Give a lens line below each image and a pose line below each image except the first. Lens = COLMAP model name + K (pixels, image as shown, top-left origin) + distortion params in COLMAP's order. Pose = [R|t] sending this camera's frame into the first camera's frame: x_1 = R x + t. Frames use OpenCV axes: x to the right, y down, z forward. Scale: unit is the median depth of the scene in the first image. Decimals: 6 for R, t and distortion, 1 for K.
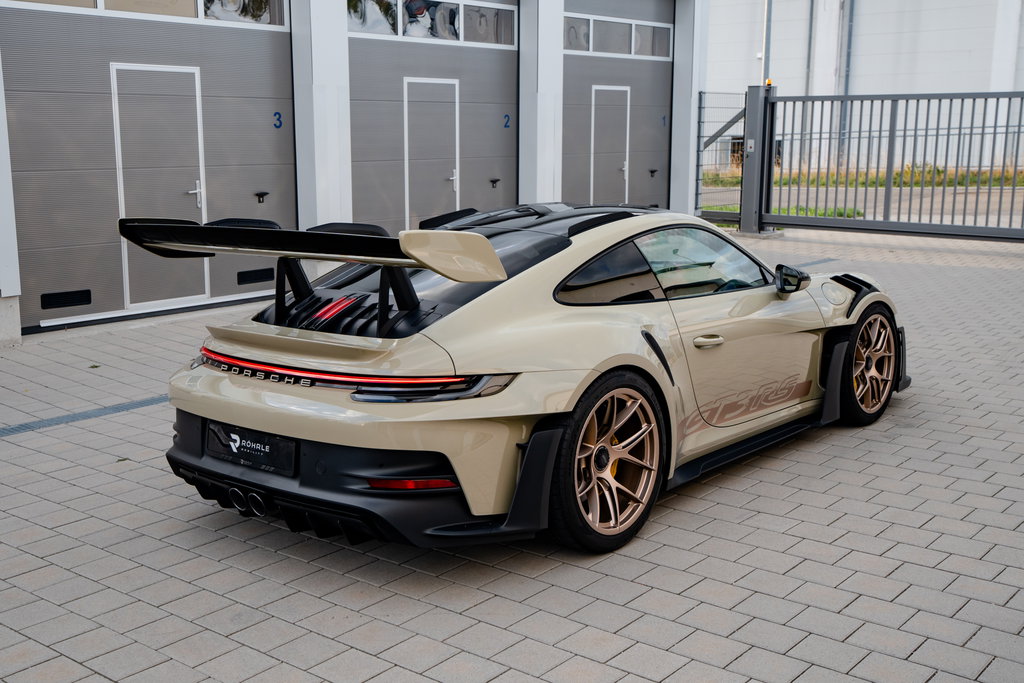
lens RADIAL K [[1083.2, 0, 508.6], [0, 1083.2, 340.5], [0, 0, 1]] dist [0.029702, 0.000000]
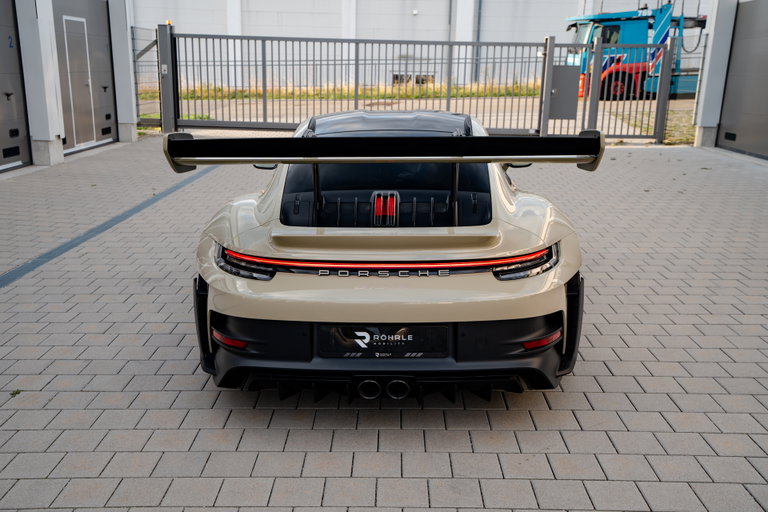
lens RADIAL K [[722.0, 0, 370.7], [0, 722.0, 259.5], [0, 0, 1]] dist [0.061018, 0.000000]
pose [[0.783024, -0.143243, 0.605272, -0.353667], [0.097450, 0.989355, 0.108070, -0.032591], [-0.614310, -0.025638, 0.788649, 0.225622]]
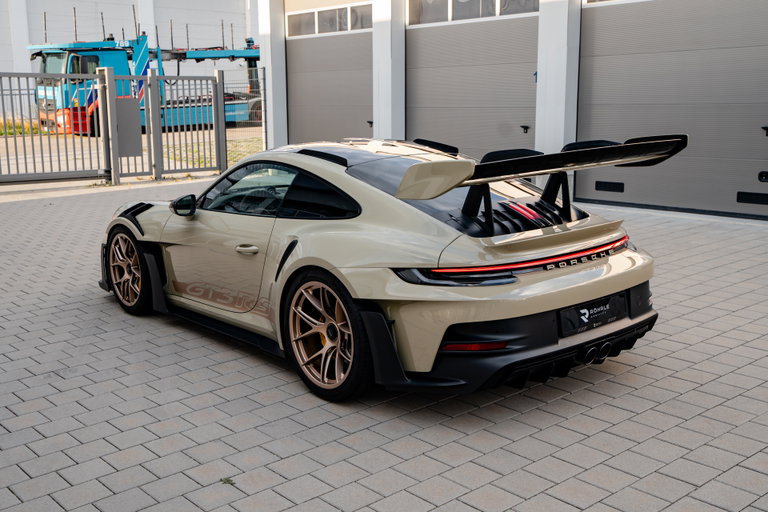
lens RADIAL K [[862.8, 0, 362.3], [0, 862.8, 244.8], [0, 0, 1]] dist [-0.018482, 0.000000]
pose [[0.173575, -0.156289, 0.972340, -0.680070], [0.188424, 0.974358, 0.122977, -0.087341], [-0.966627, 0.161867, 0.198573, 0.547636]]
